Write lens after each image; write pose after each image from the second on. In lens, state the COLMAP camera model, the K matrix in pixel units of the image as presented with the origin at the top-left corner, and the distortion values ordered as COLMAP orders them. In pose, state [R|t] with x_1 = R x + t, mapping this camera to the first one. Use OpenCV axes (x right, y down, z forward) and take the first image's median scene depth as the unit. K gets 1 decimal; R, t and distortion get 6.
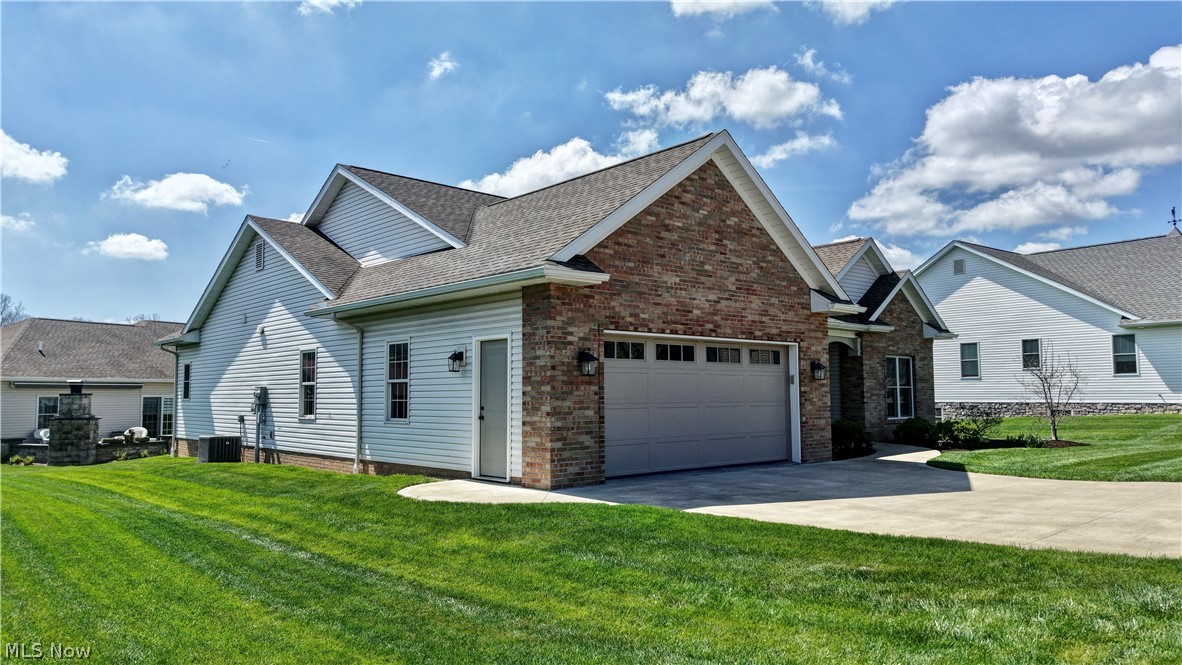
lens RADIAL K [[790.9, 0, 591.0], [0, 790.9, 332.5], [0, 0, 1]] dist [0.184712, -0.340055]
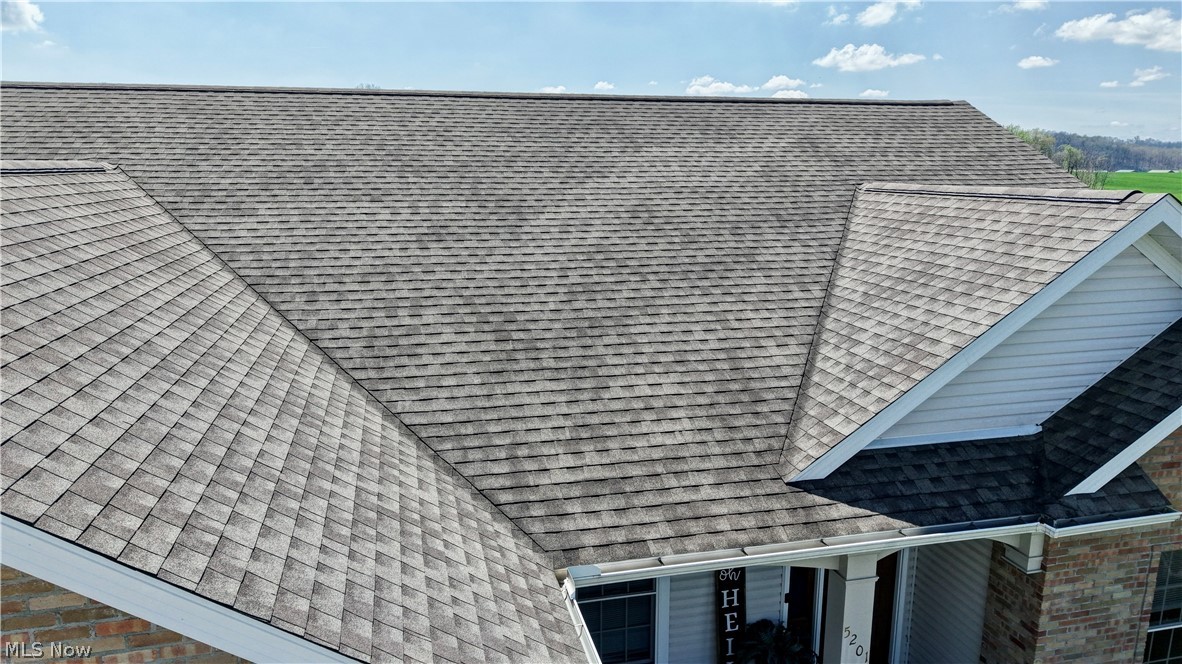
lens RADIAL K [[812.8, 0, 587.7], [0, 812.8, 350.8], [0, 0, 1]] dist [0.022501, -0.002536]
pose [[0.876433, 0.113688, -0.467910, 0.480622], [0.030797, 0.956505, 0.290087, -0.247333], [0.480538, -0.268652, 0.834811, 0.974132]]
